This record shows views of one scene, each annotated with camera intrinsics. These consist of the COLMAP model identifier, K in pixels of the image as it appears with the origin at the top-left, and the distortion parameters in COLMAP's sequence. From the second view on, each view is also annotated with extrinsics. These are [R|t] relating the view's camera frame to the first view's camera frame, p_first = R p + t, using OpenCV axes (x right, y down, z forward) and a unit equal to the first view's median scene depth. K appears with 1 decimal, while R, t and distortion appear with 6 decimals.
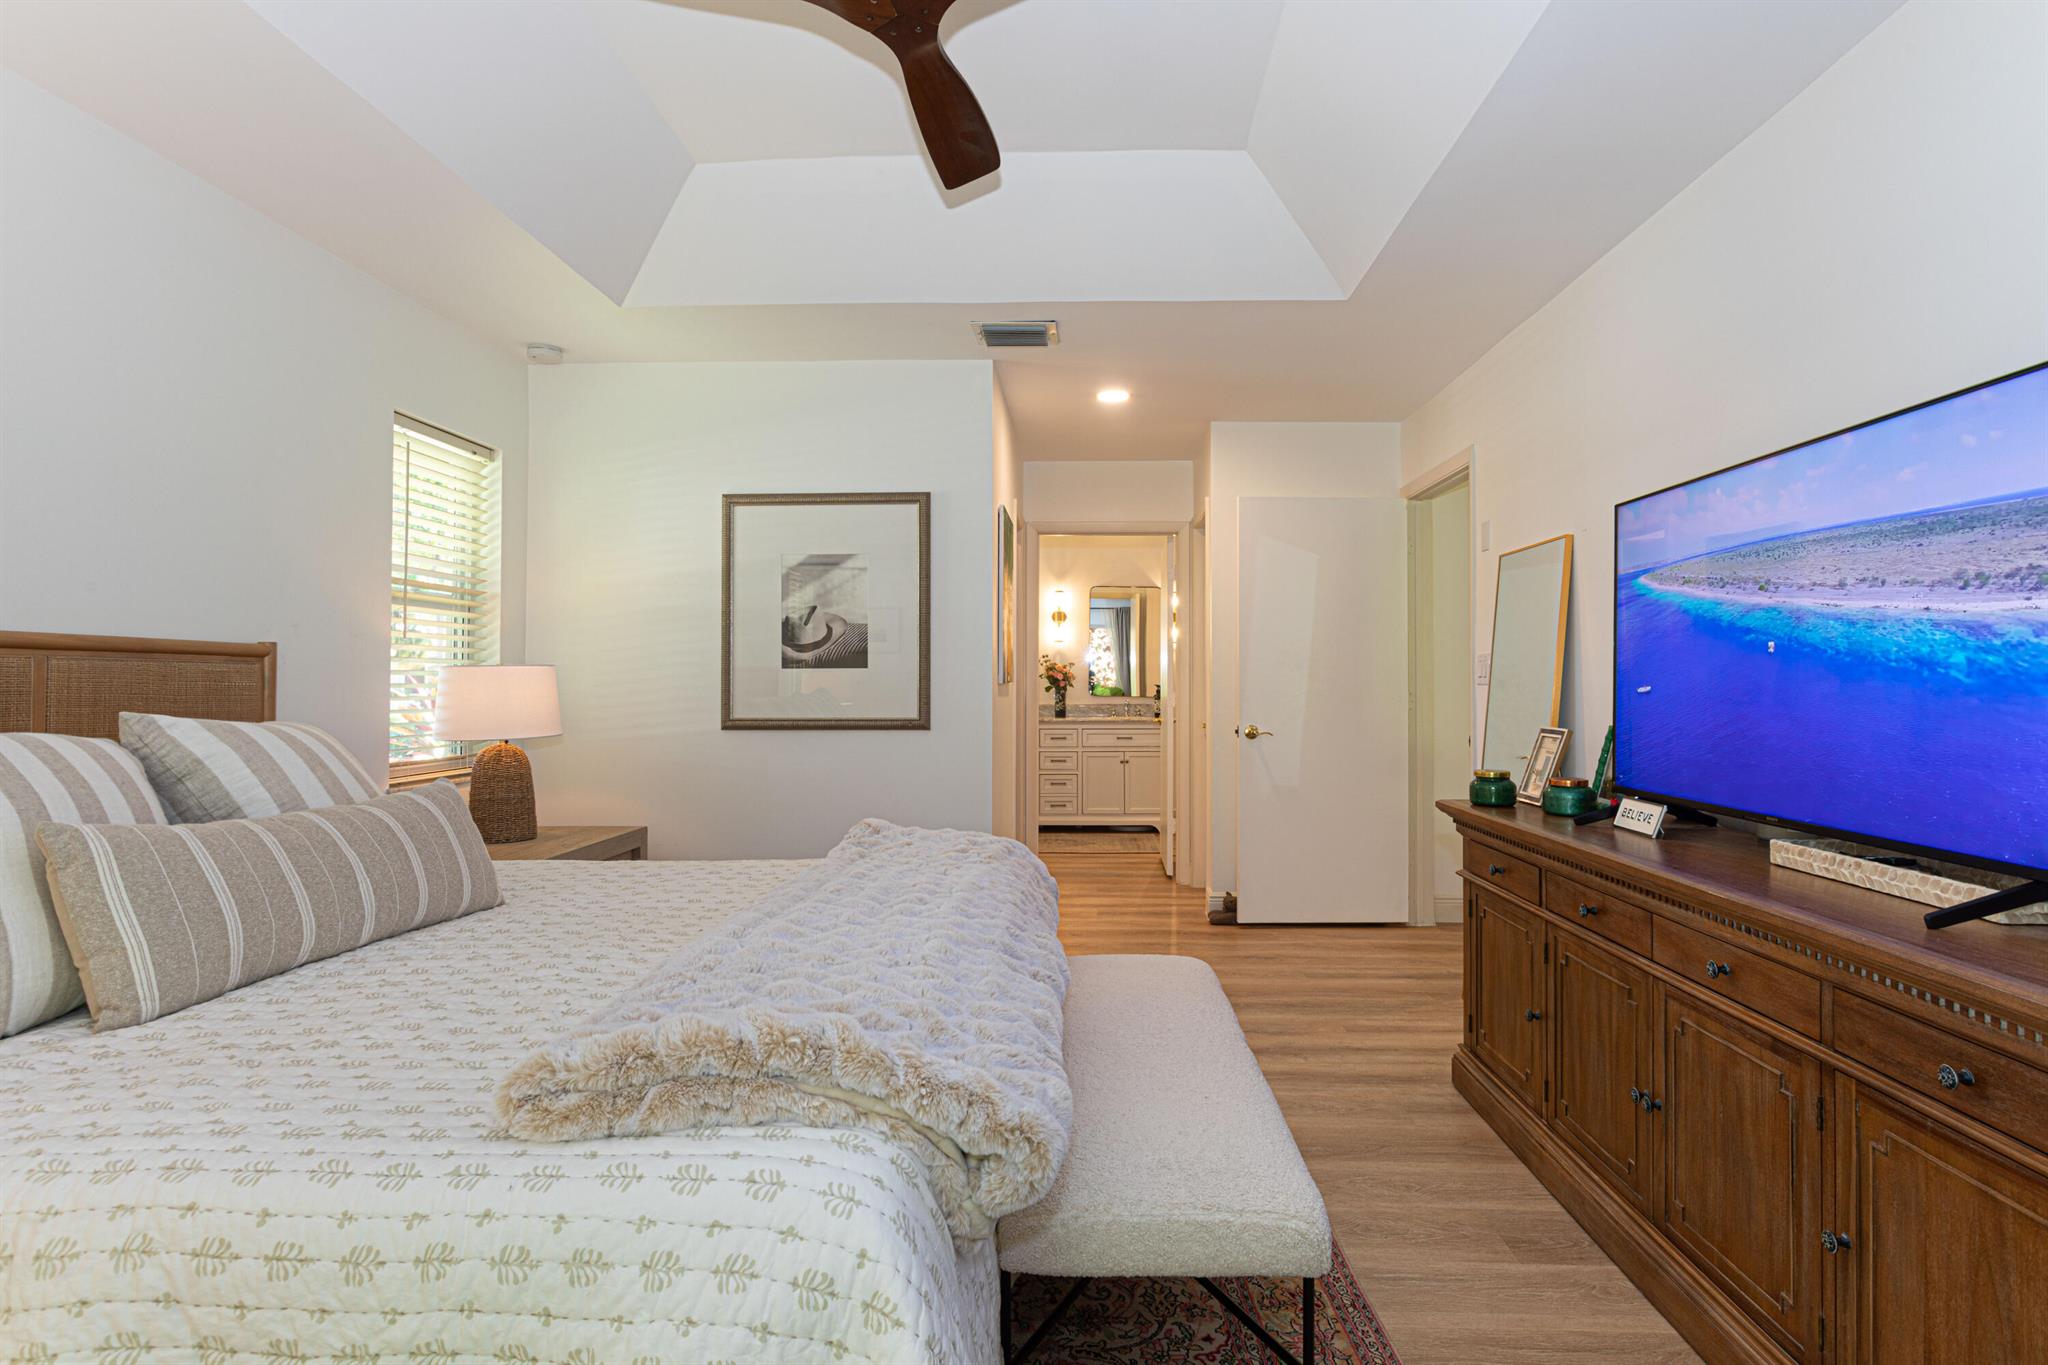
lens RADIAL K [[1062.1, 0, 1024.0], [0, 1062.1, 682.5], [0, 0, 1]] dist [0.004653, 0.000157]
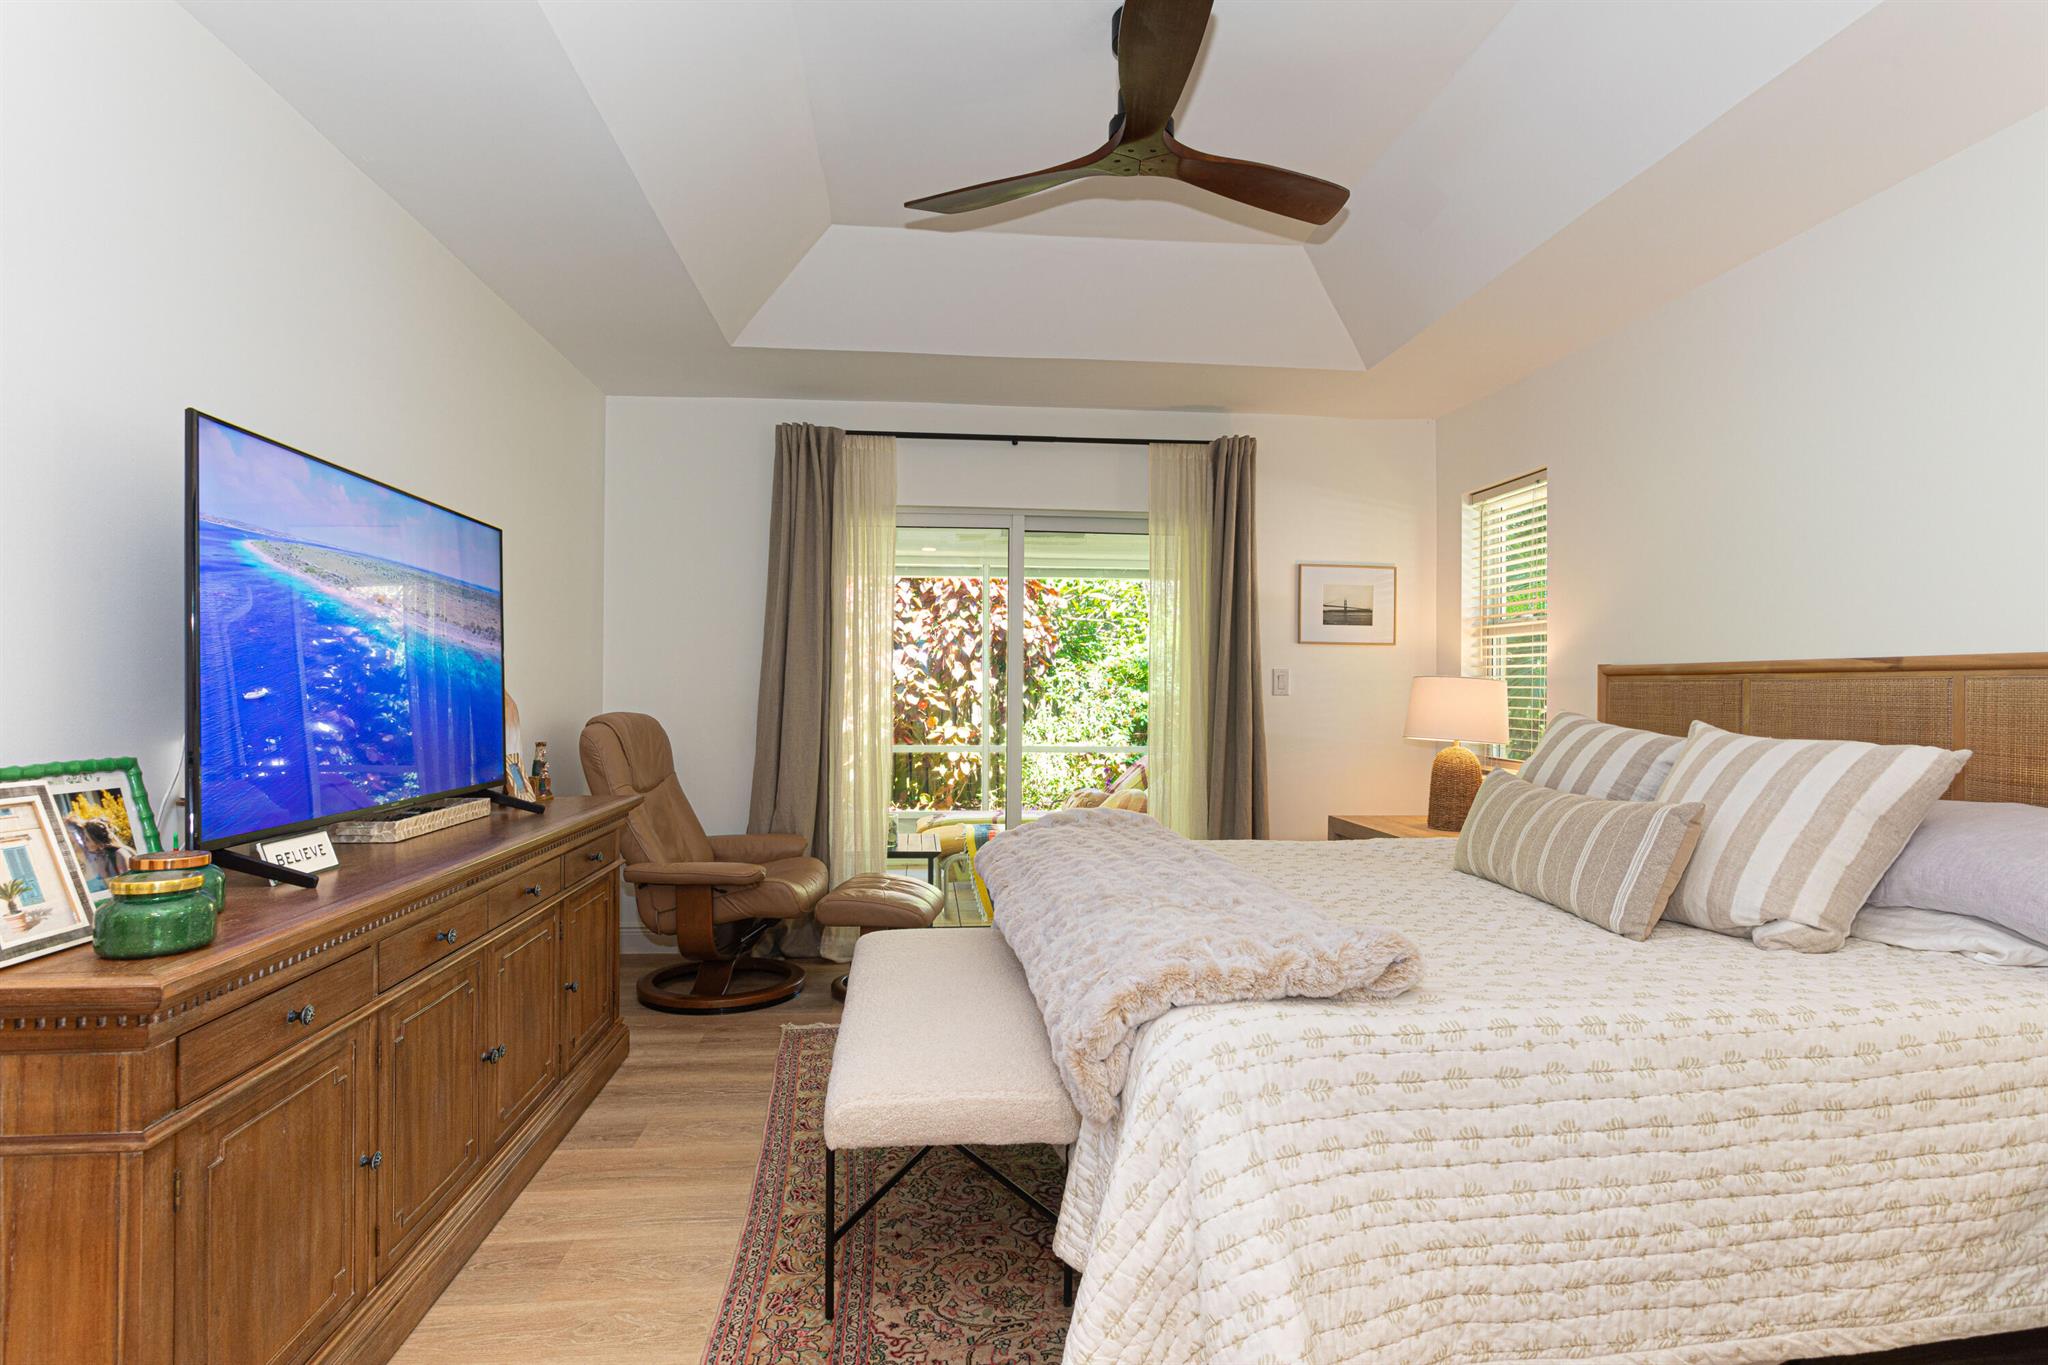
lens RADIAL K [[1062.1, 0, 1024.0], [0, 1062.1, 682.5], [0, 0, 1]] dist [0.004653, 0.000157]
pose [[-0.987910, -0.010530, -0.154668, 0.172810], [-0.009585, 0.999931, -0.006849, -0.002198], [0.154729, -0.005284, -0.987943, 1.860407]]
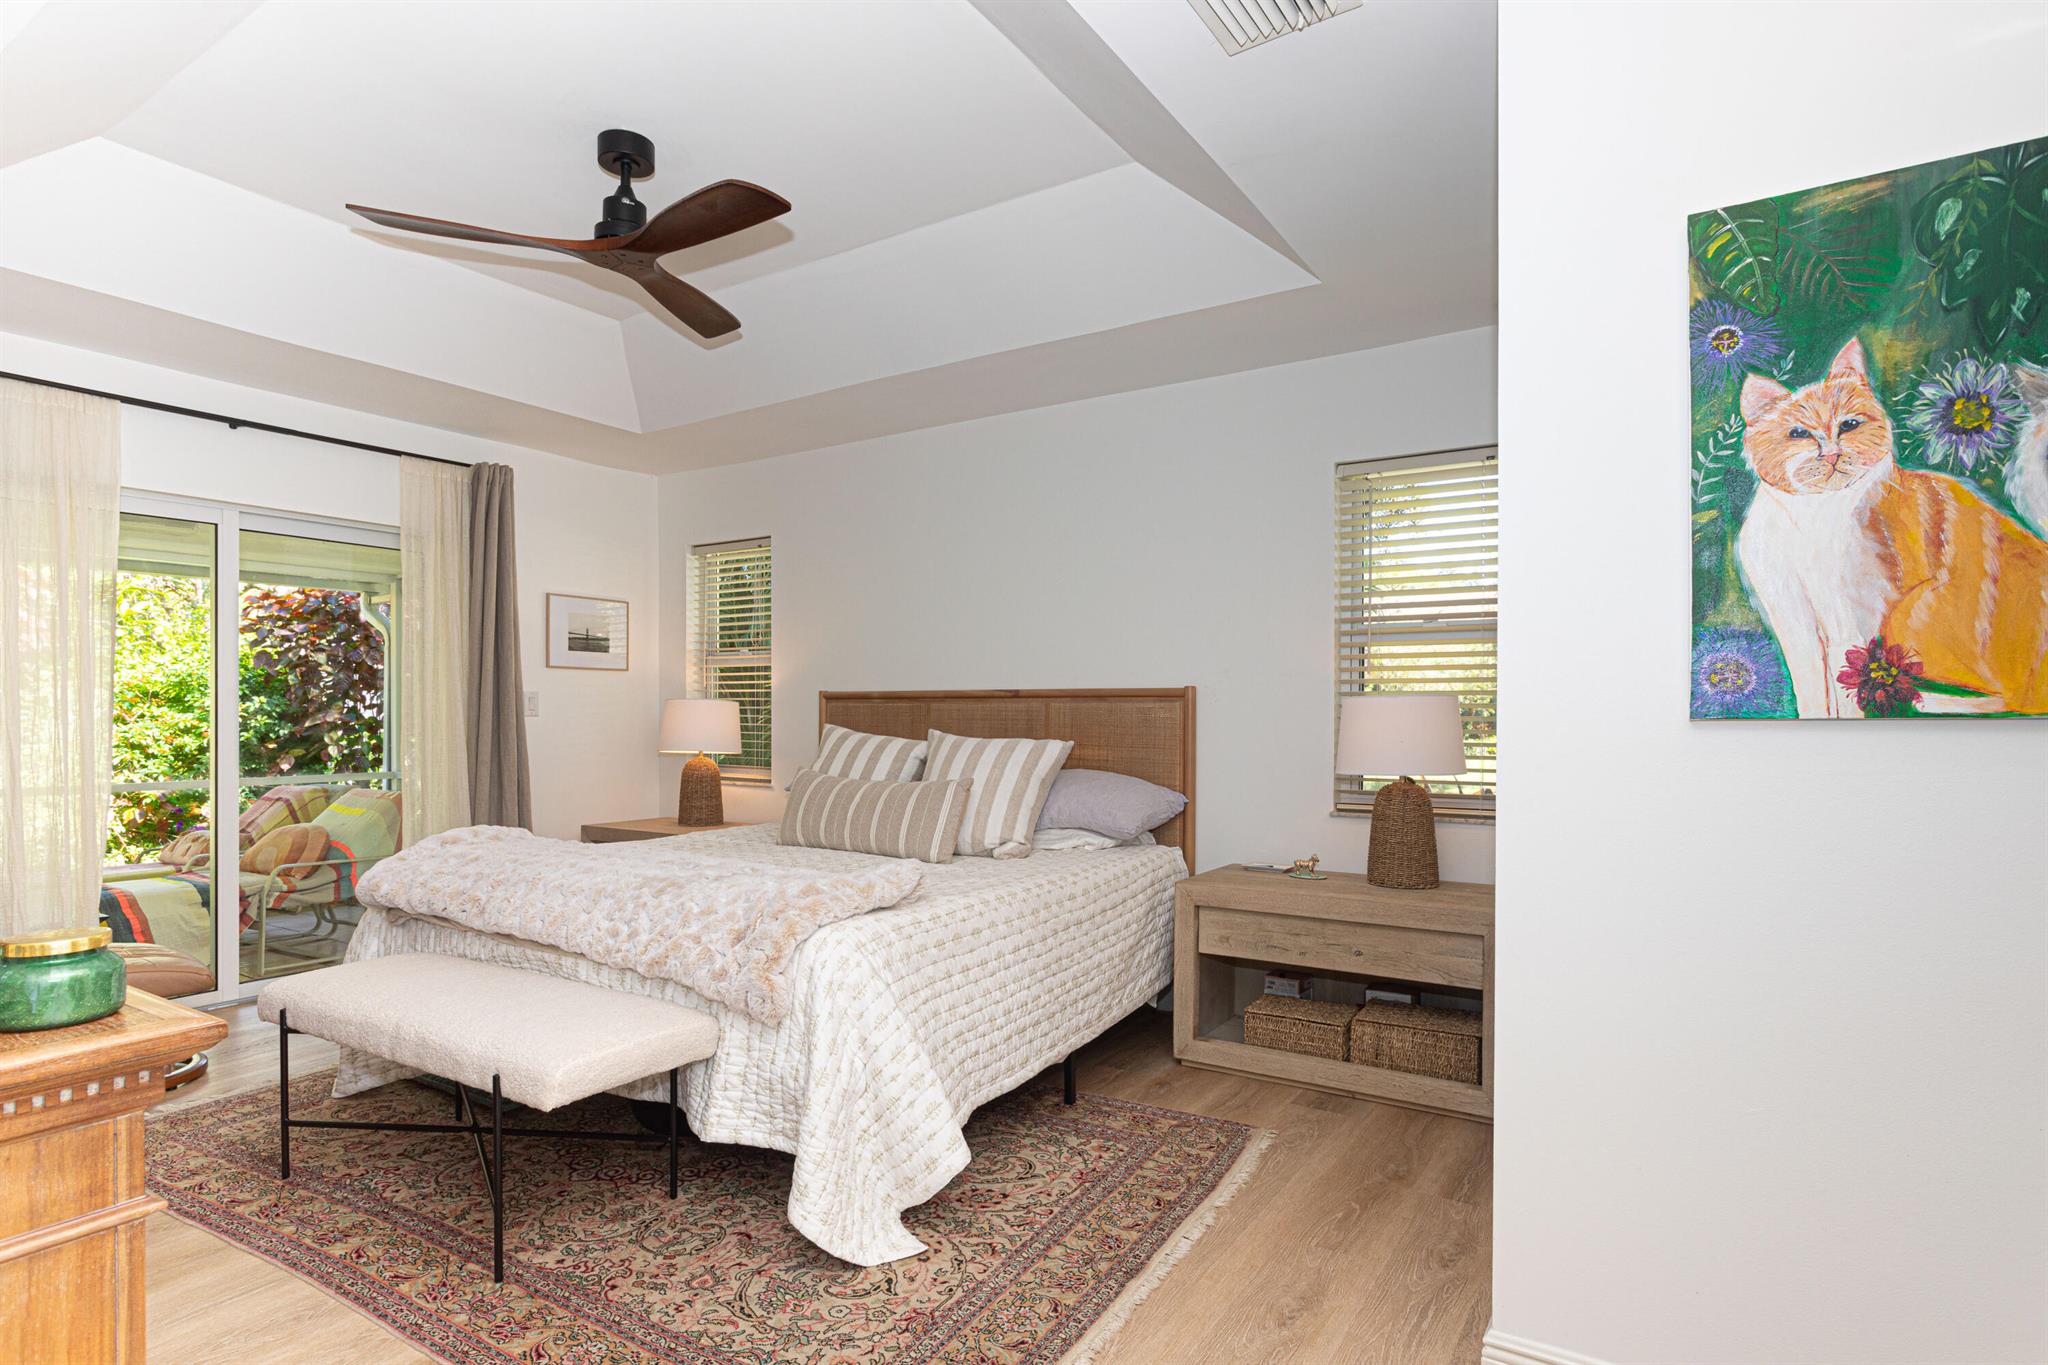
lens RADIAL K [[1080.0, 0, 1023.6], [0, 1080.0, 711.9], [0, 0, 1]] dist [0.036690, 0.000036]
pose [[-0.492551, -0.003003, -0.870279, 0.792033], [-0.002852, 0.999994, -0.001837, -0.003215], [0.870279, 0.001578, -0.492556, 1.877291]]
